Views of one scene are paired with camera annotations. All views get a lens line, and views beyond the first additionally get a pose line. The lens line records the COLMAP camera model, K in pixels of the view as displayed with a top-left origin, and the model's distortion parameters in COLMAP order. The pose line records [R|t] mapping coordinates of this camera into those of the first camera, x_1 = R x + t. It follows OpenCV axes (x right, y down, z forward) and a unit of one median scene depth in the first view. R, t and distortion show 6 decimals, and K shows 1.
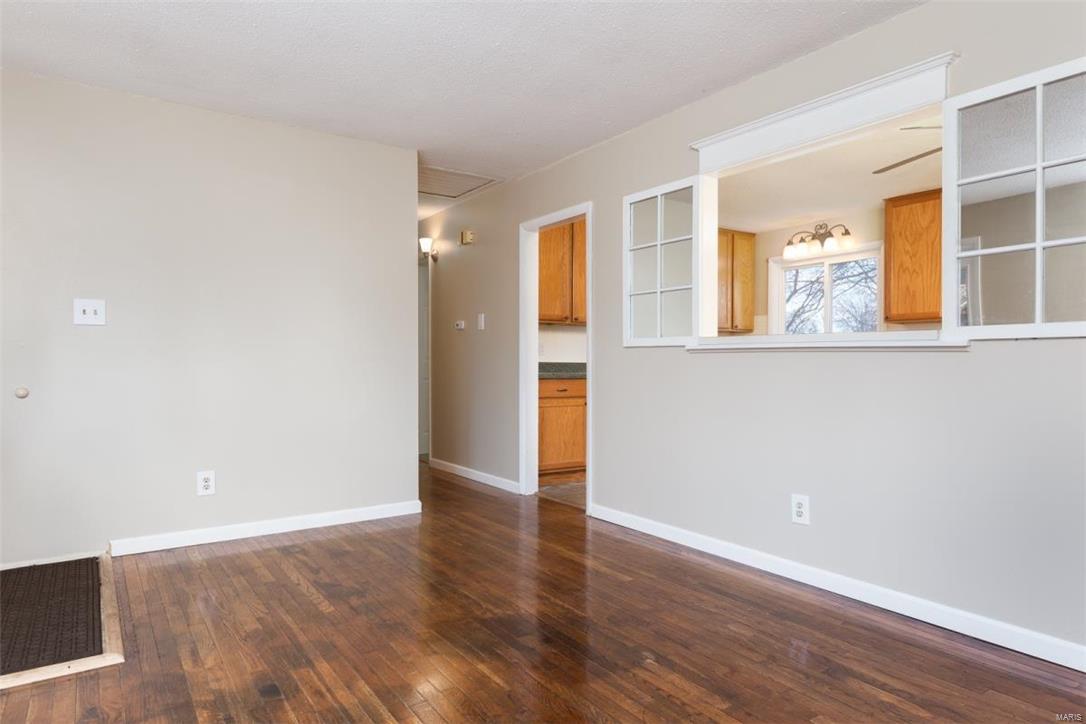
lens RADIAL K [[652.7, 0, 547.4], [0, 652.7, 362.6], [0, 0, 1]] dist [0.005236, 0.001410]
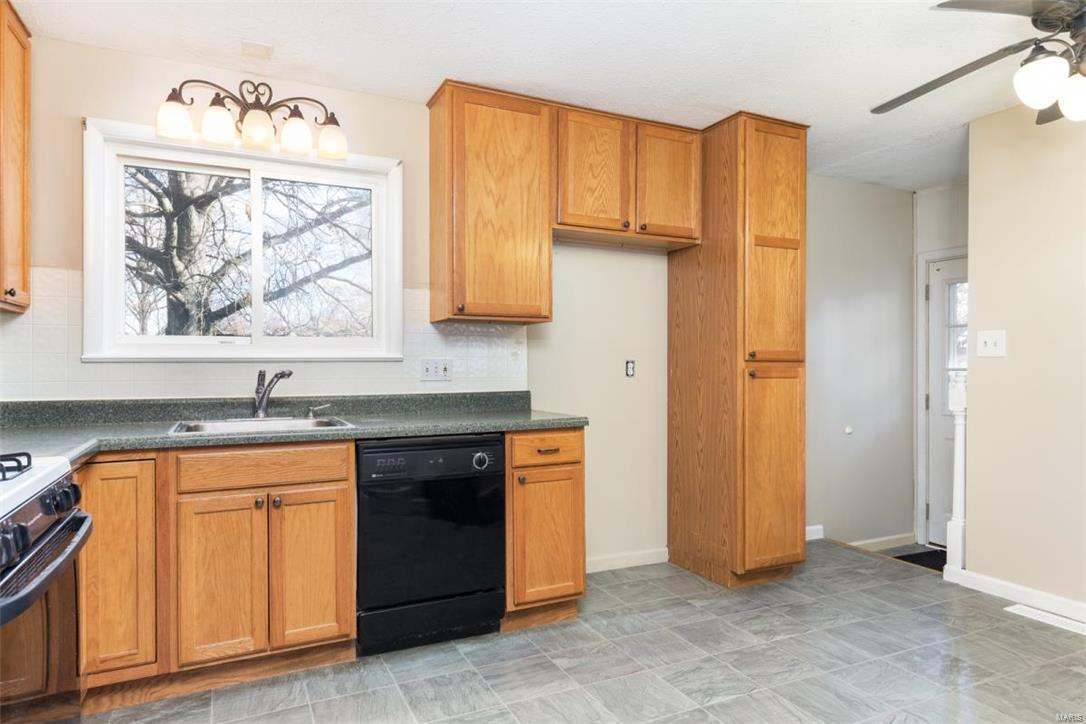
lens RADIAL K [[652.7, 0, 543.9], [0, 652.7, 363.0], [0, 0, 1]] dist [0.005236, 0.001410]
pose [[0.161262, -0.001691, 0.986910, 0.015330], [-0.001954, 0.999996, 0.002032, -0.025815], [-0.986910, -0.002256, 0.161258, 0.835054]]
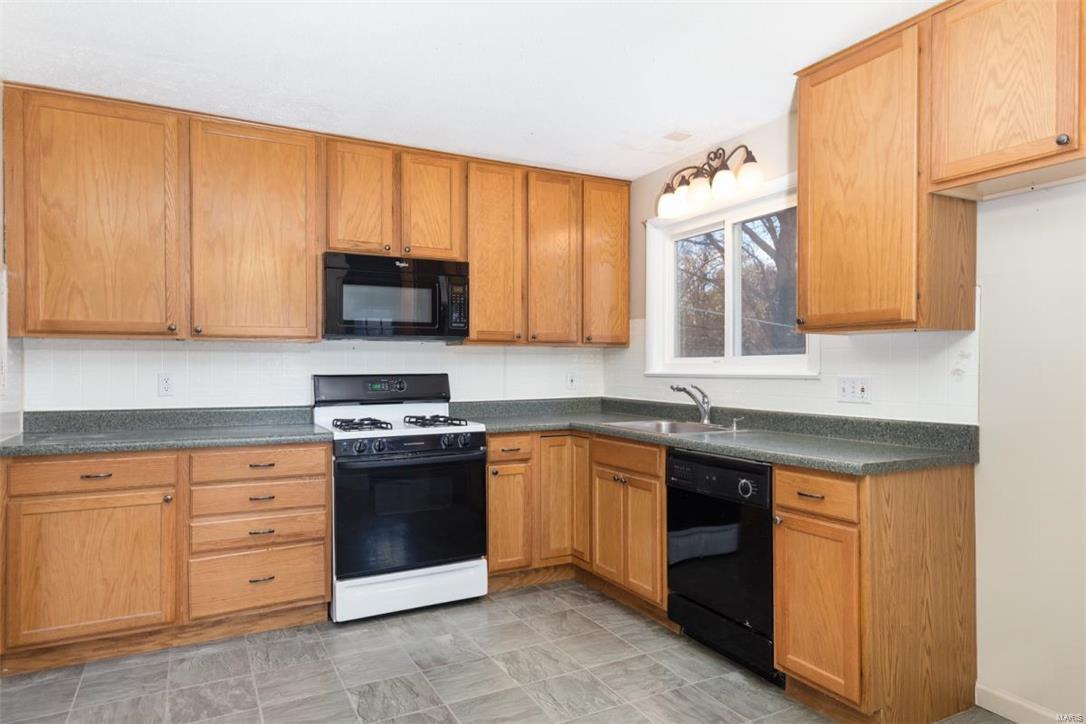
lens RADIAL K [[652.7, 0, 538.5], [0, 652.7, 365.7], [0, 0, 1]] dist [0.005236, 0.001410]
pose [[0.992618, -0.002735, -0.121254, 0.383679], [0.003087, 0.999992, 0.002711, -0.038857], [0.121246, -0.003065, 0.992618, 0.502488]]
